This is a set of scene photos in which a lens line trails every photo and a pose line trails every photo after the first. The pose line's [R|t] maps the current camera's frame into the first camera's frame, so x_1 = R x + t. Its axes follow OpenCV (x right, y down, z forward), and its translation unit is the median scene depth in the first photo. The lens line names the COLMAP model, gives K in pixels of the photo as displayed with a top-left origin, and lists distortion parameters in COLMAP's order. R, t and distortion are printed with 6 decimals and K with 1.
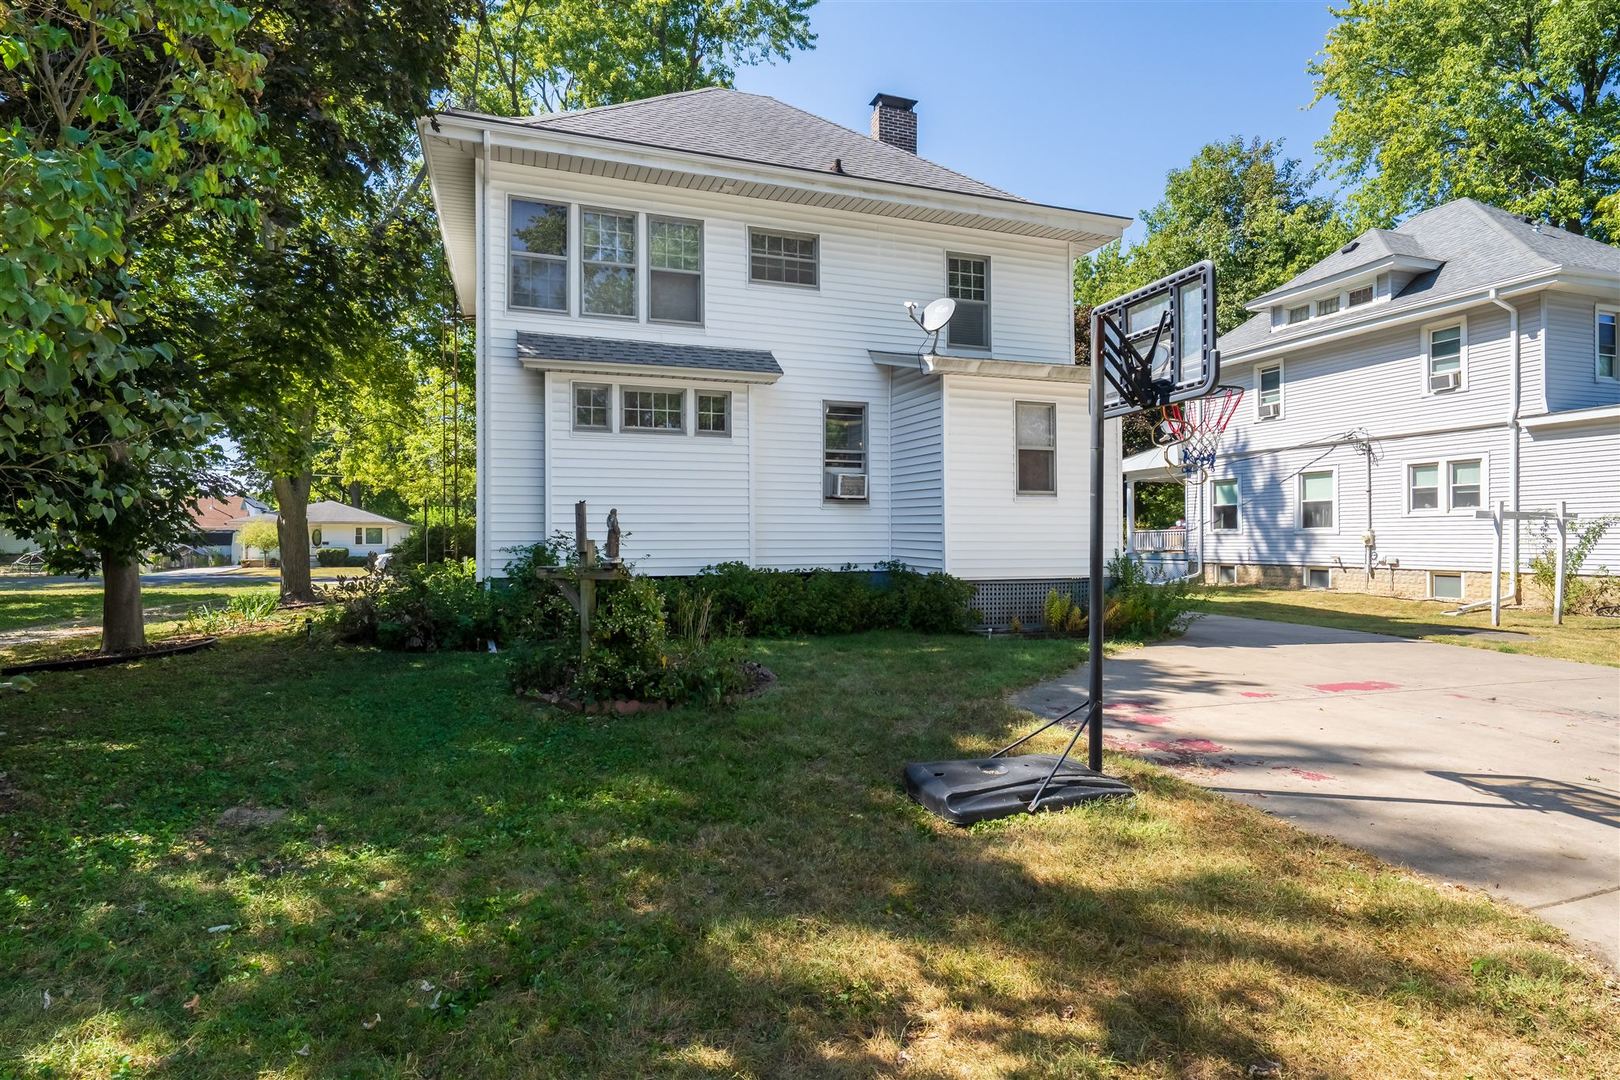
lens RADIAL K [[815.8, 0, 809.7], [0, 815.8, 538.4], [0, 0, 1]] dist [-0.000959, 0.000401]
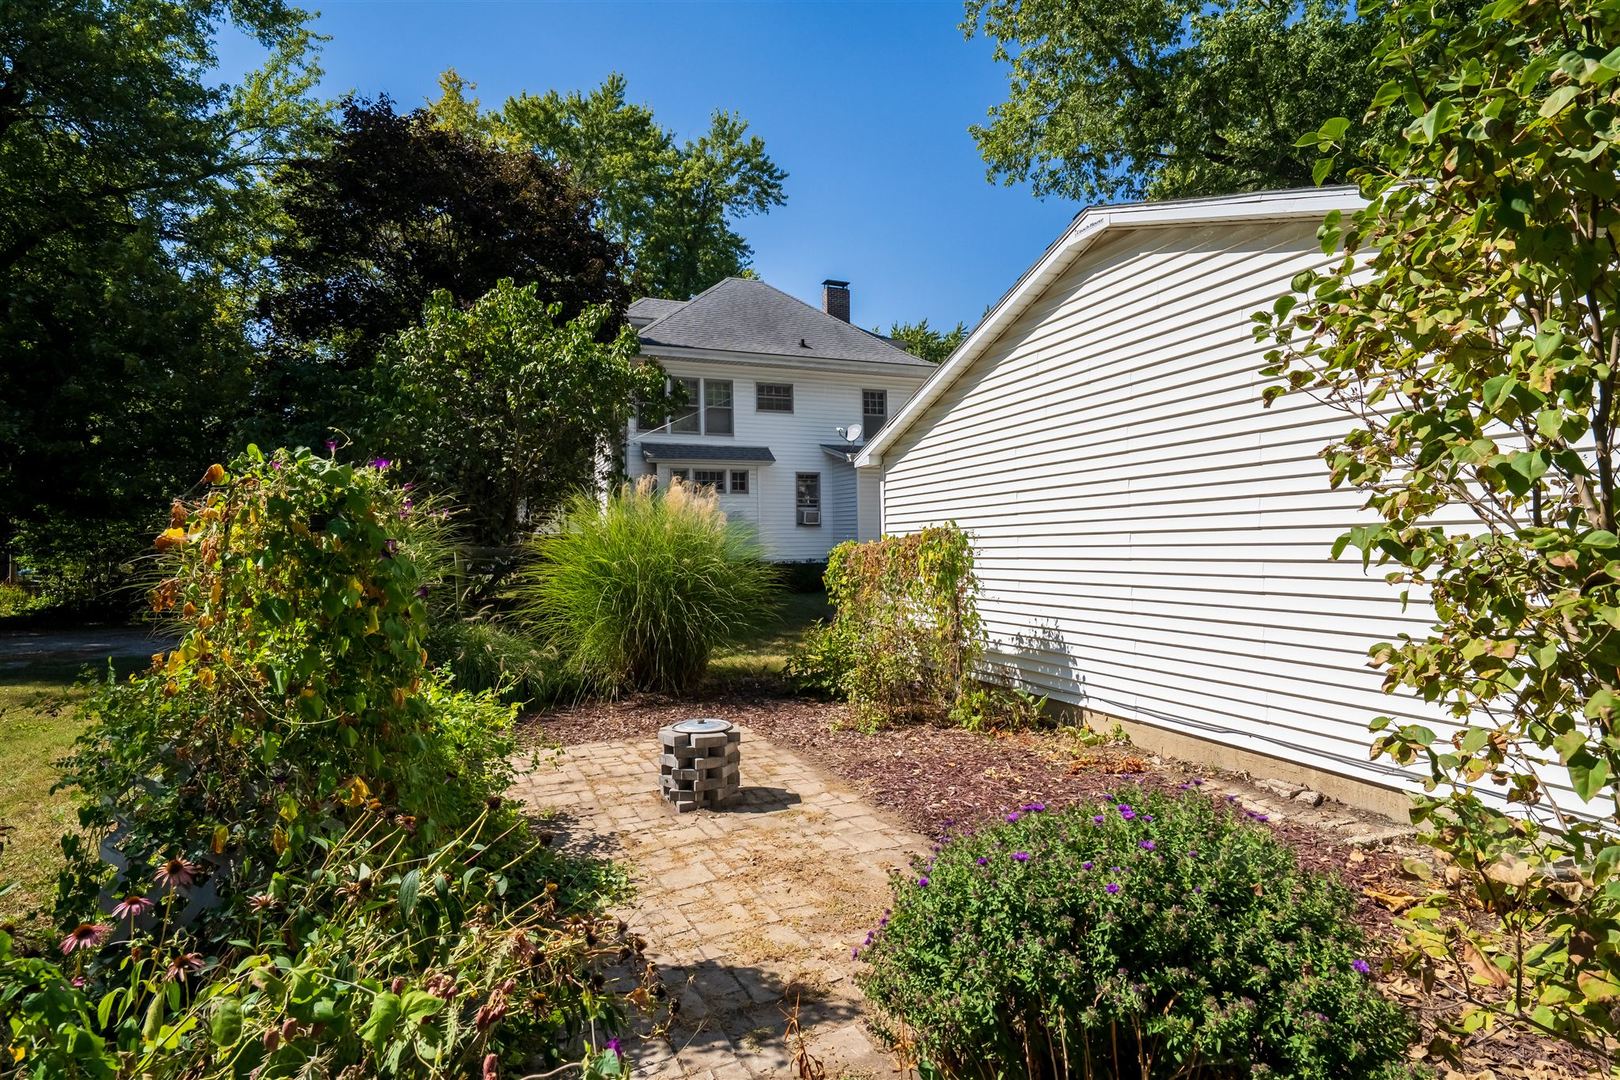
lens RADIAL K [[815.8, 0, 814.0], [0, 815.8, 543.7], [0, 0, 1]] dist [-0.000959, 0.000401]
pose [[0.999051, -0.010491, 0.042279, -0.024562], [0.010810, 0.999915, -0.007315, 0.010018], [-0.042198, 0.007765, 0.999079, -0.925103]]
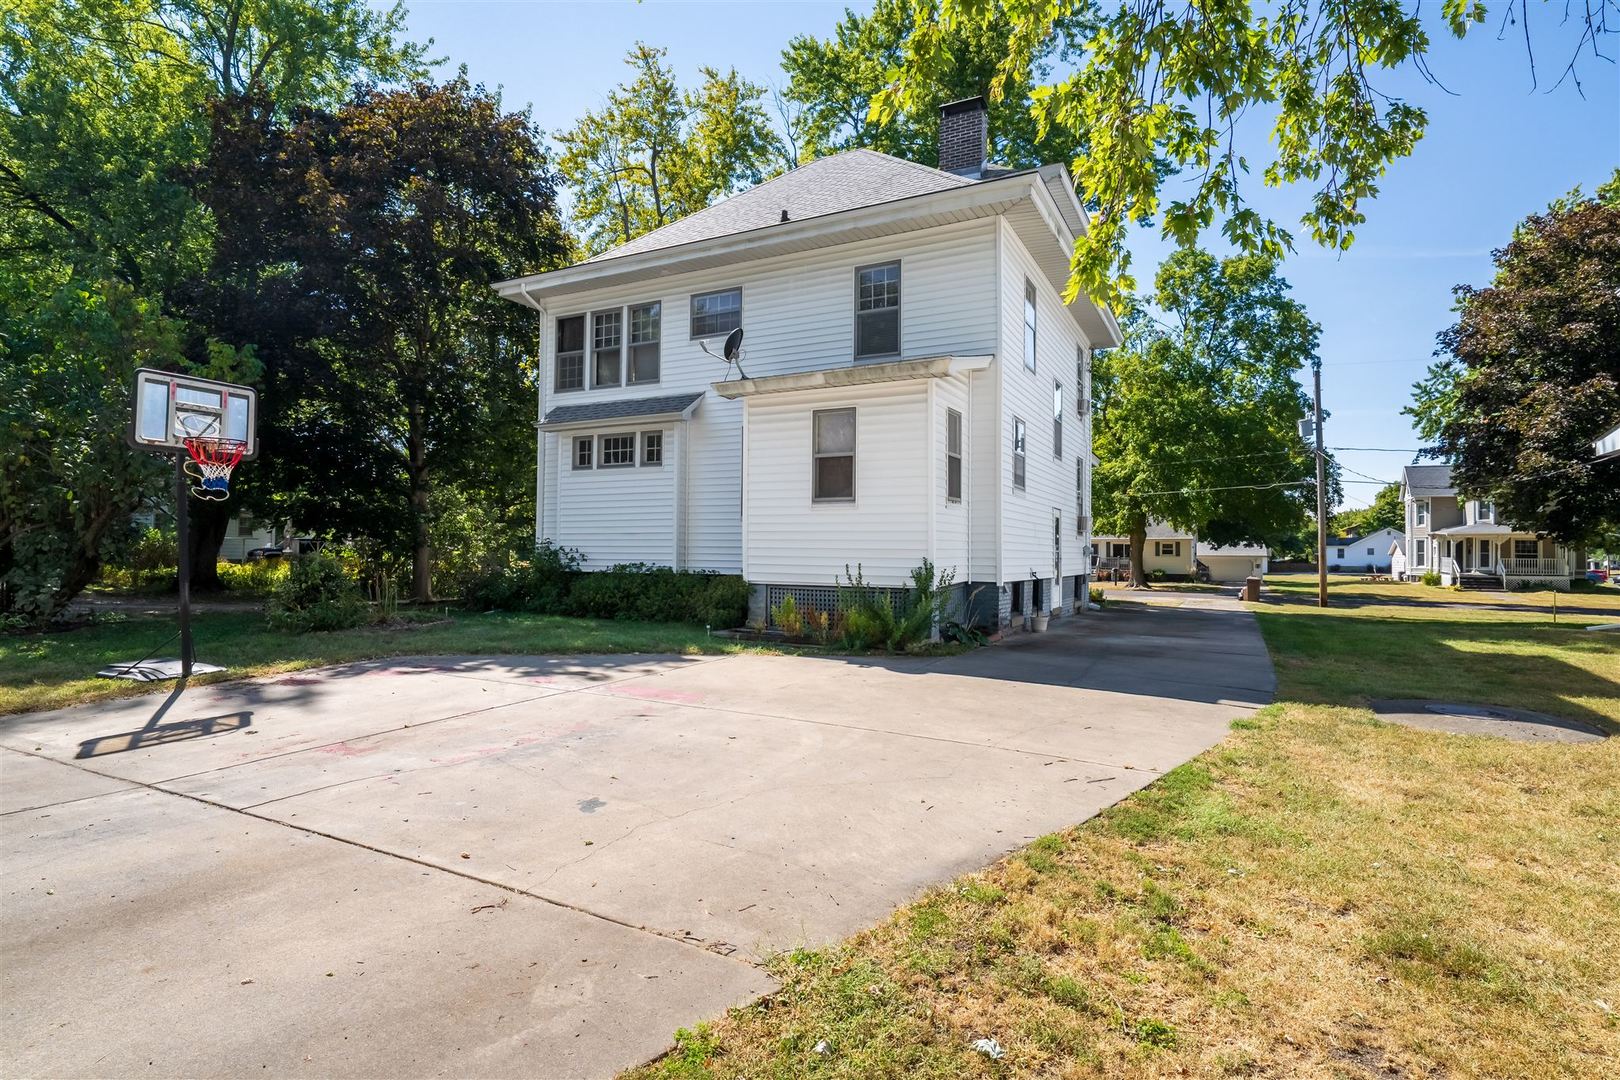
lens RADIAL K [[815.8, 0, 811.3], [0, 815.8, 535.6], [0, 0, 1]] dist [-0.000959, 0.000401]
pose [[0.678997, -0.008400, -0.734093, 0.989826], [-0.014685, 0.999579, -0.025021, 0.014137], [0.733995, 0.027769, 0.678587, 0.305035]]
